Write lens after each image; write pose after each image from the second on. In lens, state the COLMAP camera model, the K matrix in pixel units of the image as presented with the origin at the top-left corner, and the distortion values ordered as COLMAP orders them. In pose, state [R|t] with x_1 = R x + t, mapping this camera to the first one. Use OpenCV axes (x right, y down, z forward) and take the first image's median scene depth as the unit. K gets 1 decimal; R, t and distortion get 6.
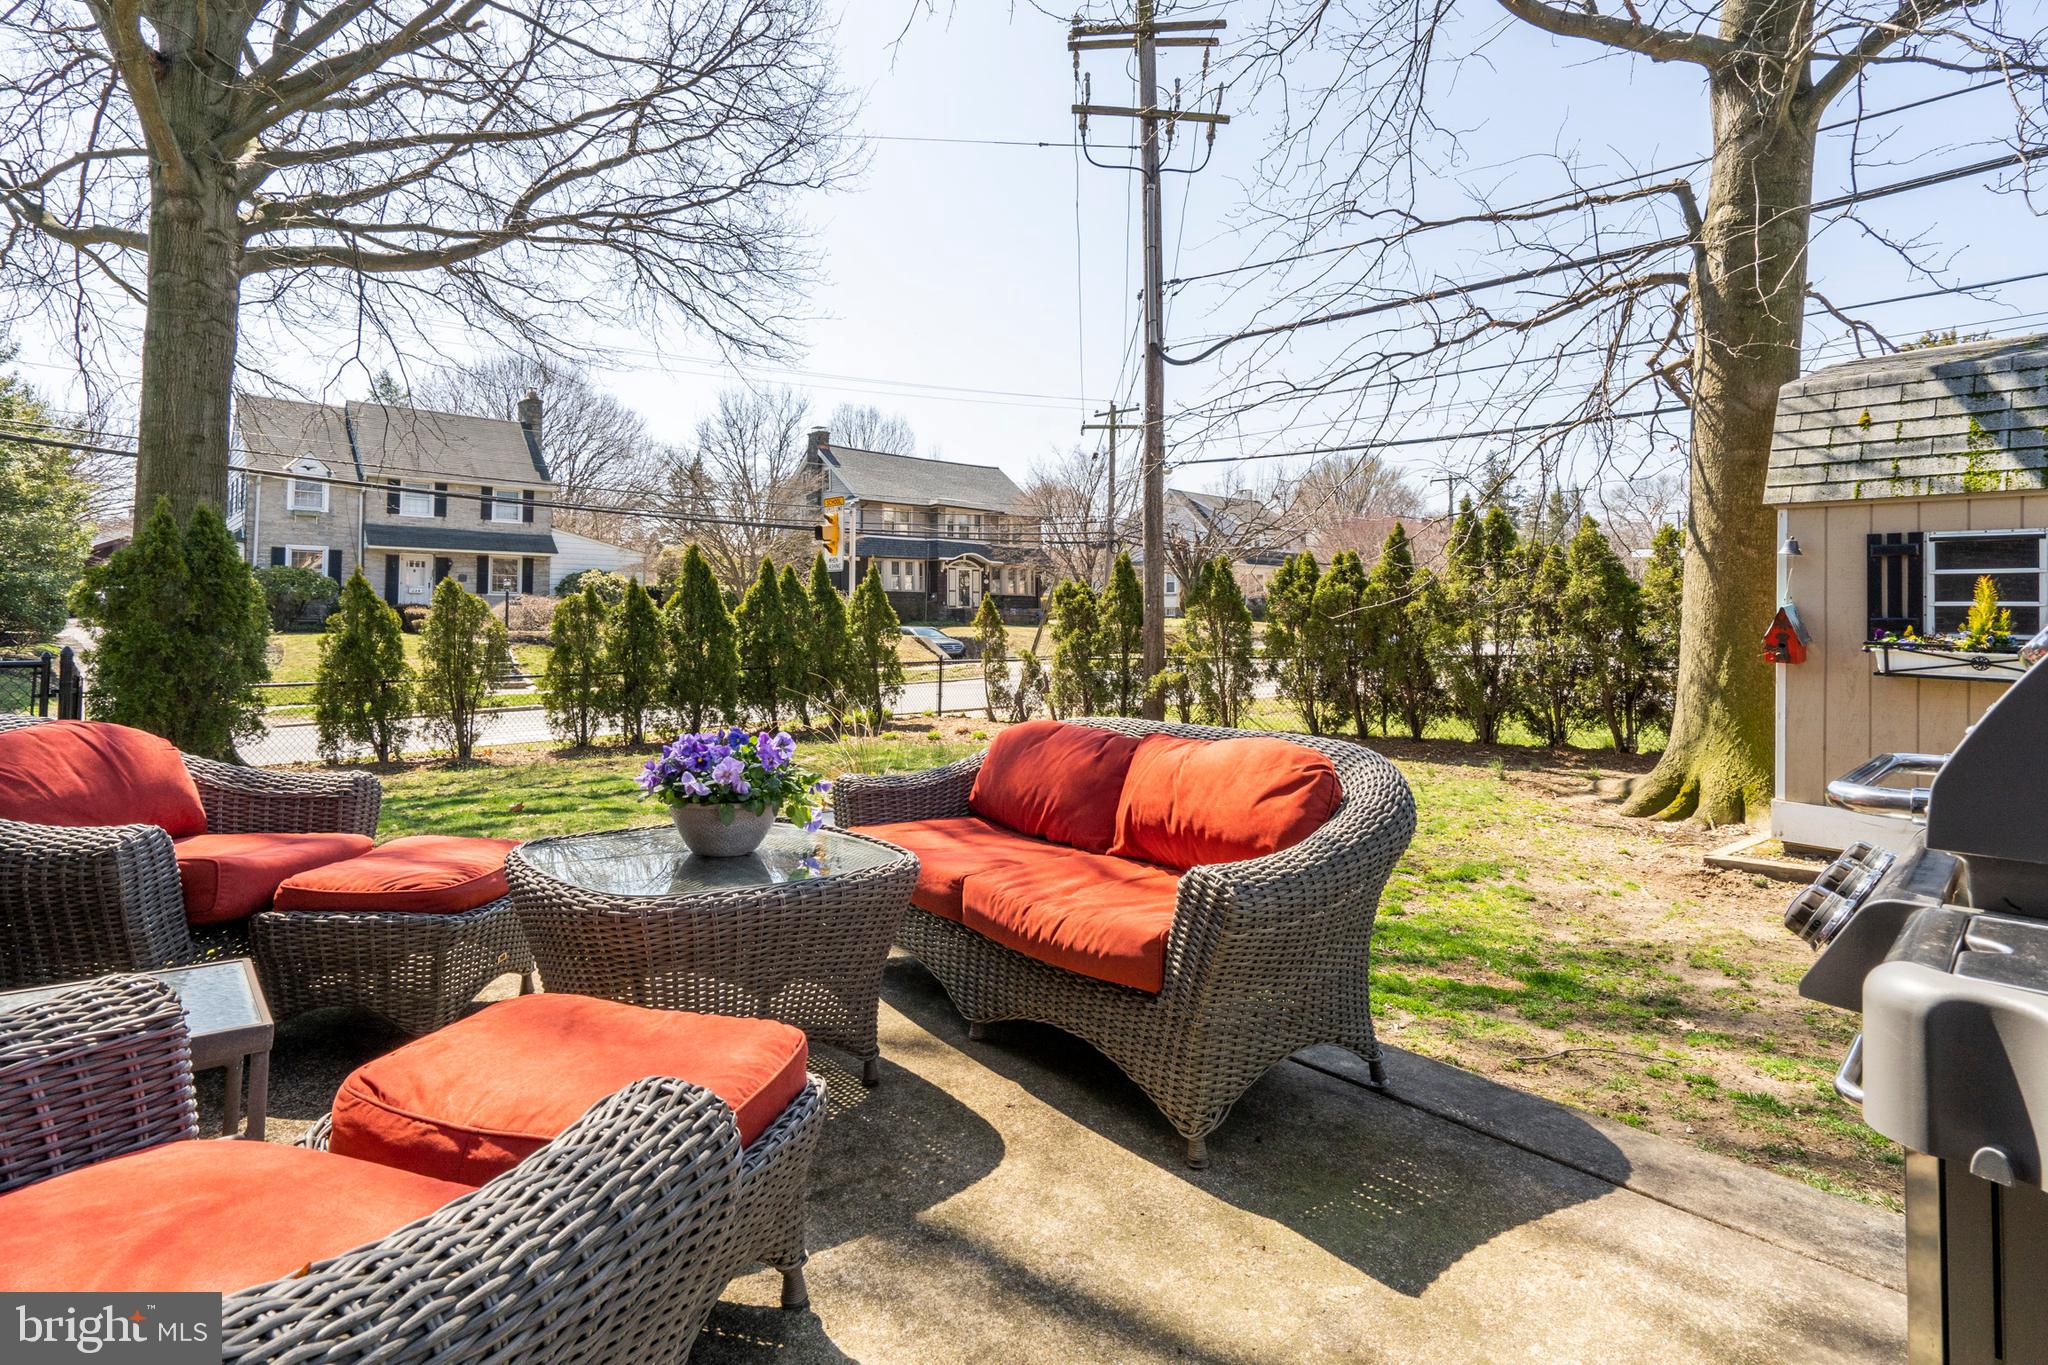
lens RADIAL K [[926.2, 0, 1058.3], [0, 926.2, 648.8], [0, 0, 1]] dist [0.000927, 0.000374]
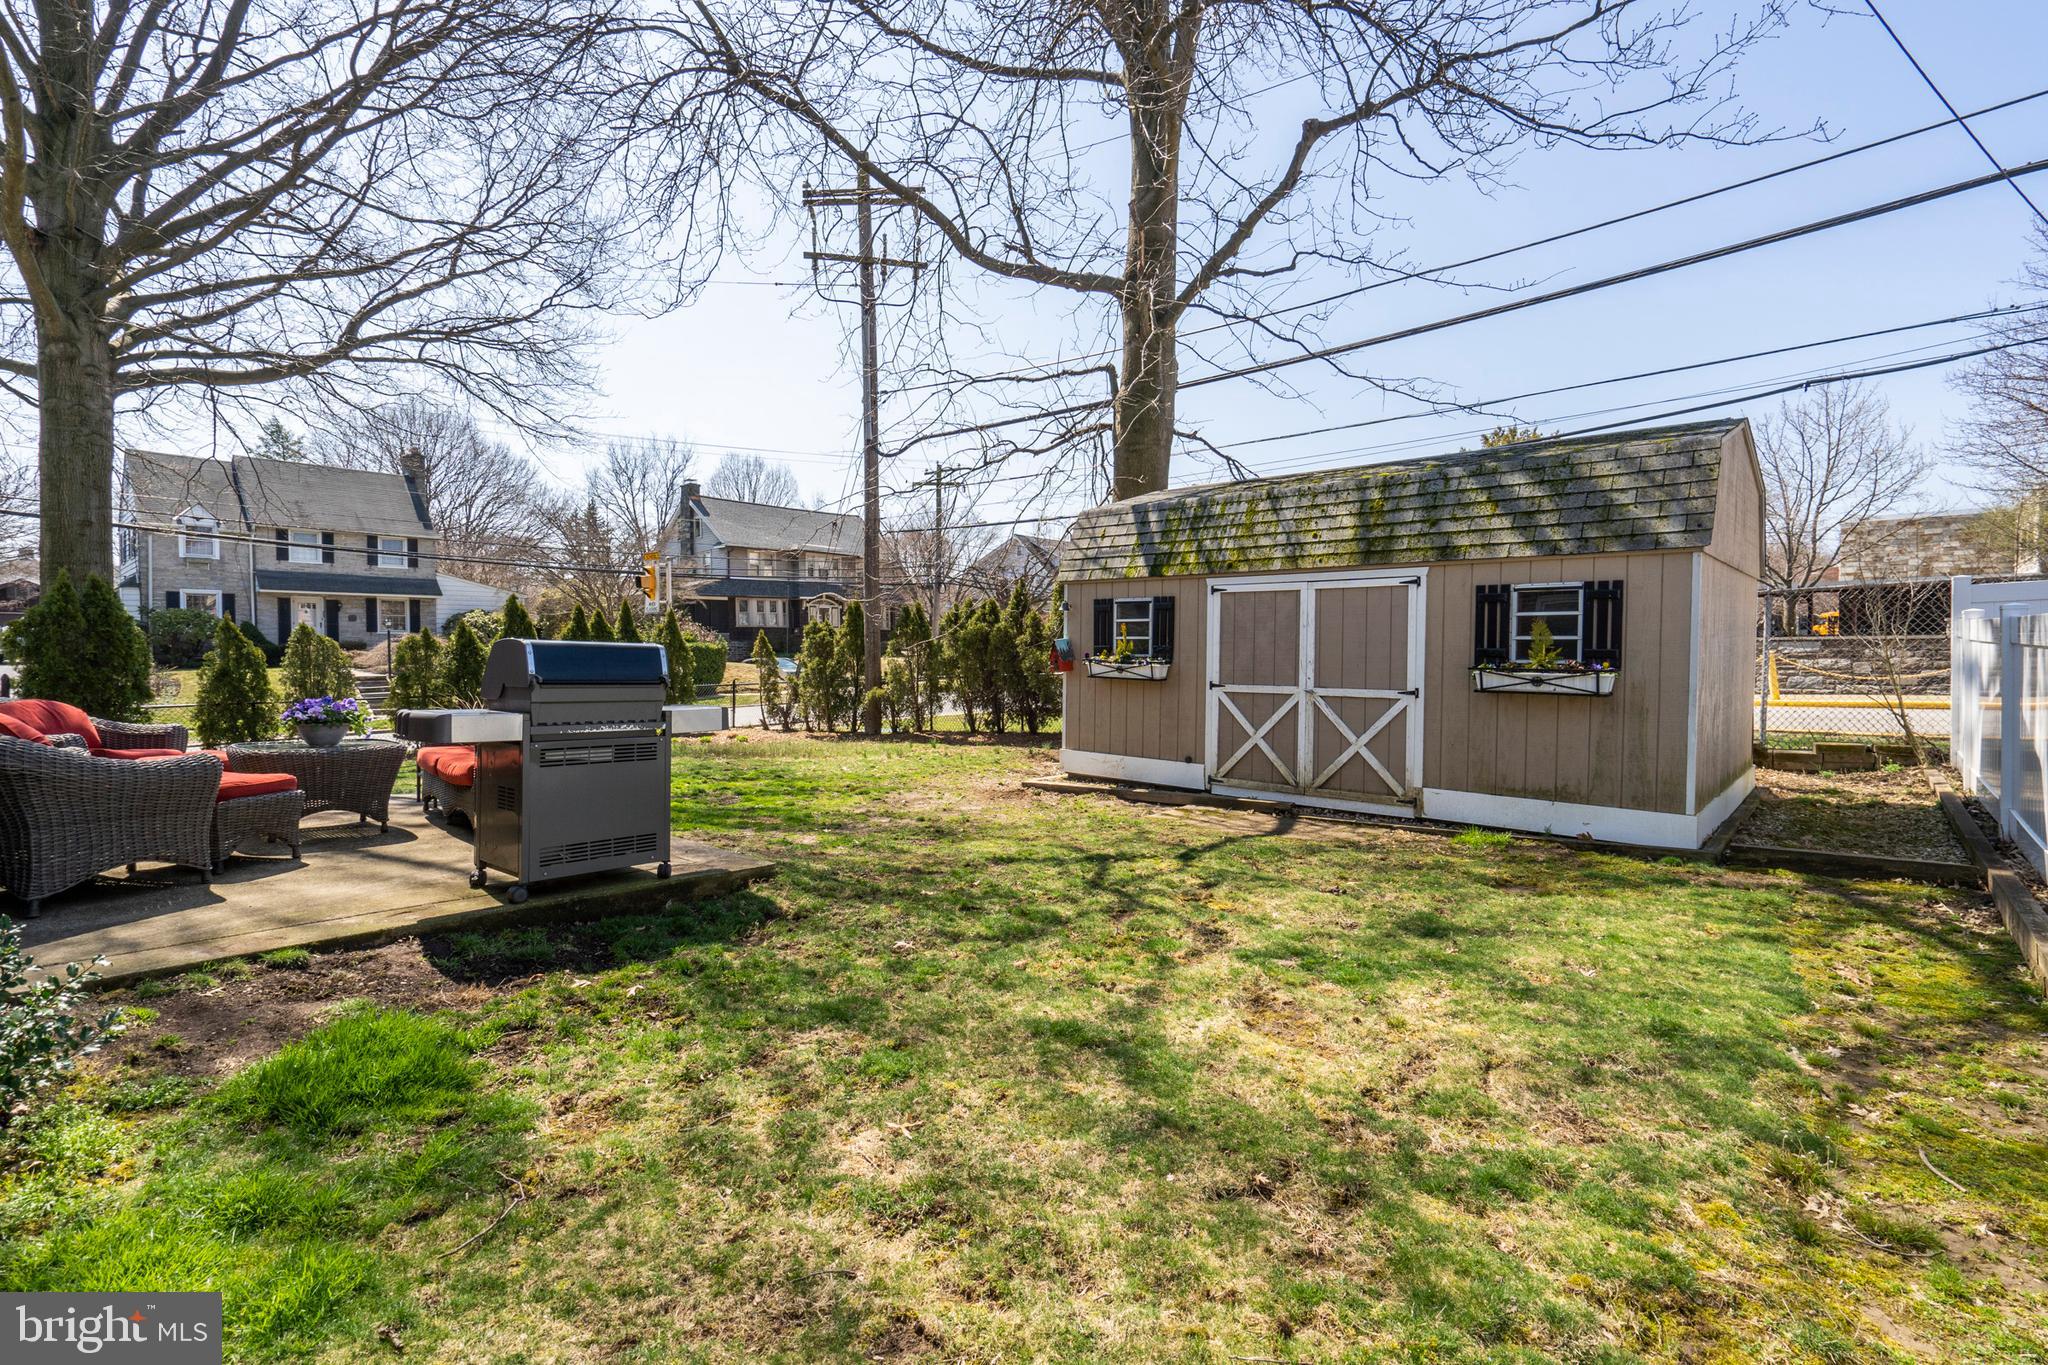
lens RADIAL K [[842.4, 0, 1020.3], [0, 842.4, 716.3], [0, 0, 1]] dist [-0.000150, 0.000185]
pose [[0.996693, -0.015528, 0.079764, 0.209755], [0.011776, 0.998812, 0.047294, 0.008632], [-0.080404, -0.046199, 0.995691, -0.222021]]
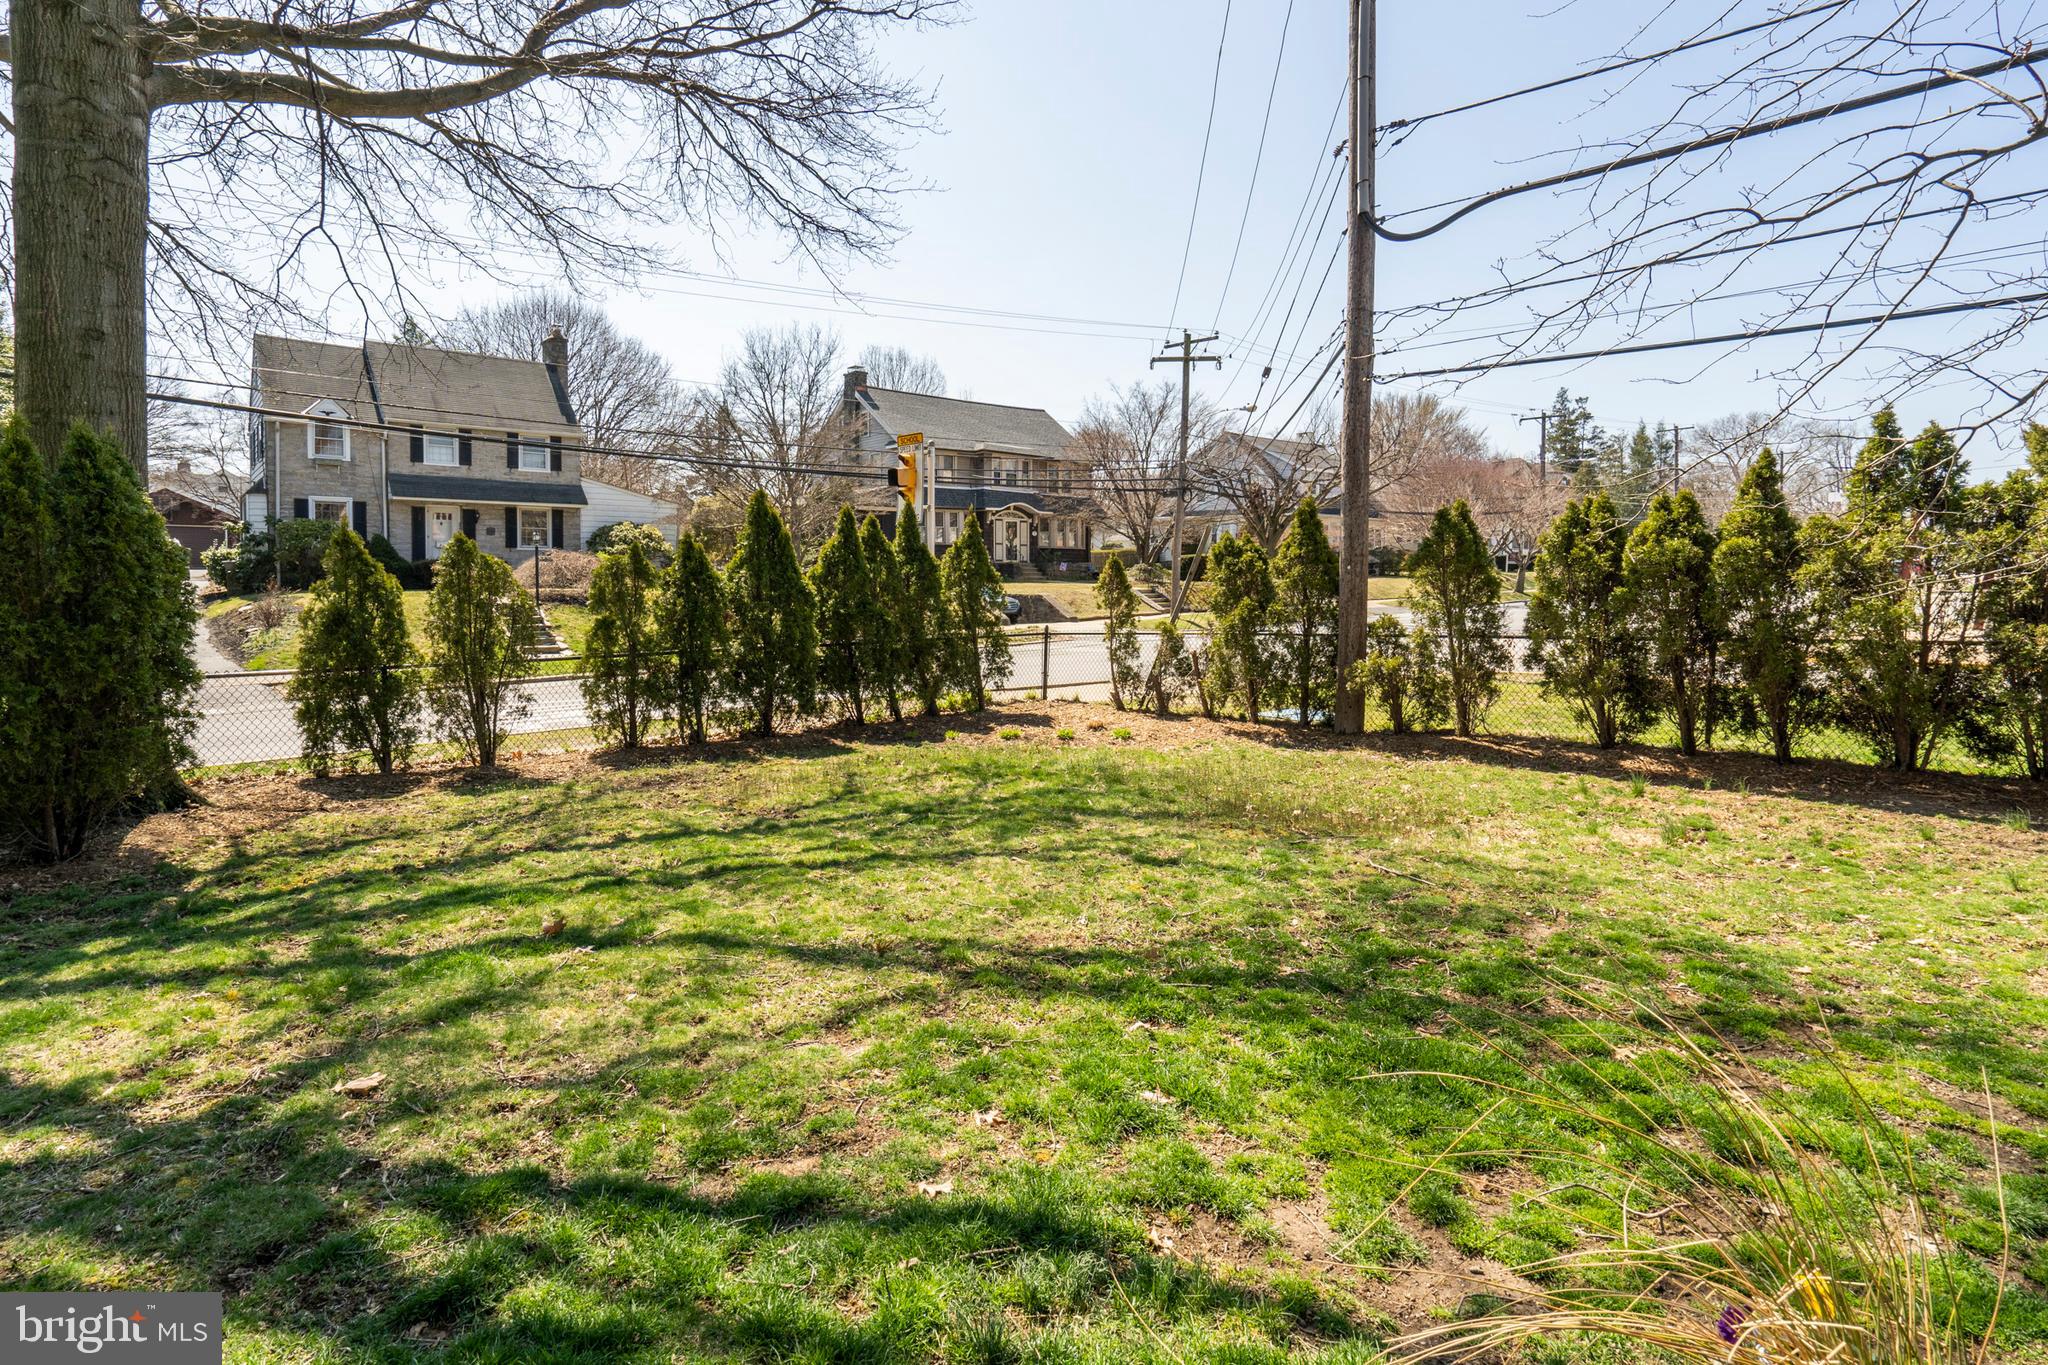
lens RADIAL K [[939.6, 0, 1023.0], [0, 939.6, 663.4], [0, 0, 1]] dist [0.002136, 0.000209]
pose [[0.998010, 0.006443, -0.062731, -0.117816], [-0.002311, 0.997836, 0.065718, -0.017741], [0.063019, -0.065443, 0.995864, 0.204650]]
